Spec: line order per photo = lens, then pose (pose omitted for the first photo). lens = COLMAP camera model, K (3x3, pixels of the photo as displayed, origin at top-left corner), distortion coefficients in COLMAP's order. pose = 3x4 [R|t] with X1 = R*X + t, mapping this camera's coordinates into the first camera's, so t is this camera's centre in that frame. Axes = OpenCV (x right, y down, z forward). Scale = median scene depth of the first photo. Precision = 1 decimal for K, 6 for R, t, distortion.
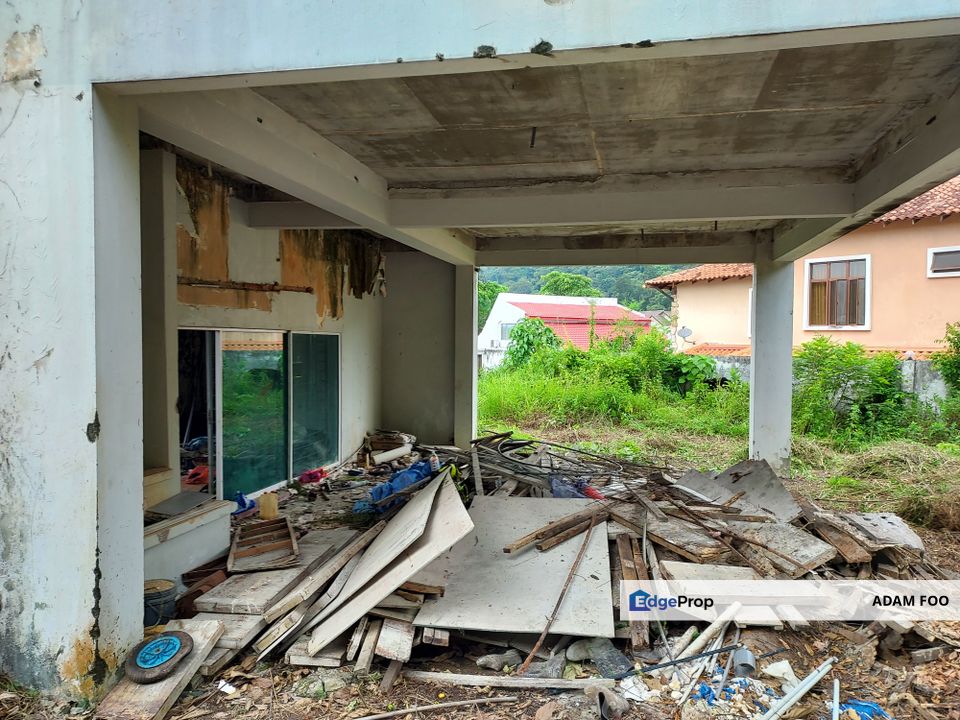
lens RADIAL K [[713.7, 0, 463.6], [0, 713.7, 361.5], [0, 0, 1]] dist [0.030124, -0.008124]
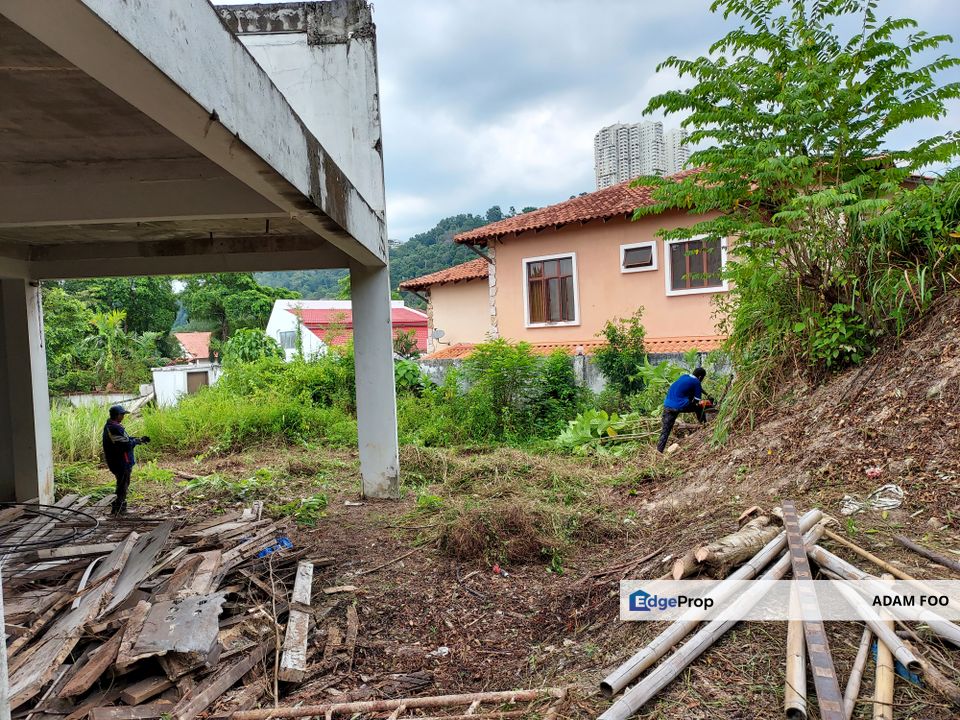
lens RADIAL K [[713.7, 0, 463.6], [0, 713.7, 361.5], [0, 0, 1]] dist [0.030124, -0.008124]
pose [[0.967458, -0.063386, 0.244962, 0.280341], [0.064390, 0.997917, 0.003915, -0.011265], [-0.244700, 0.011986, 0.969525, 0.074497]]
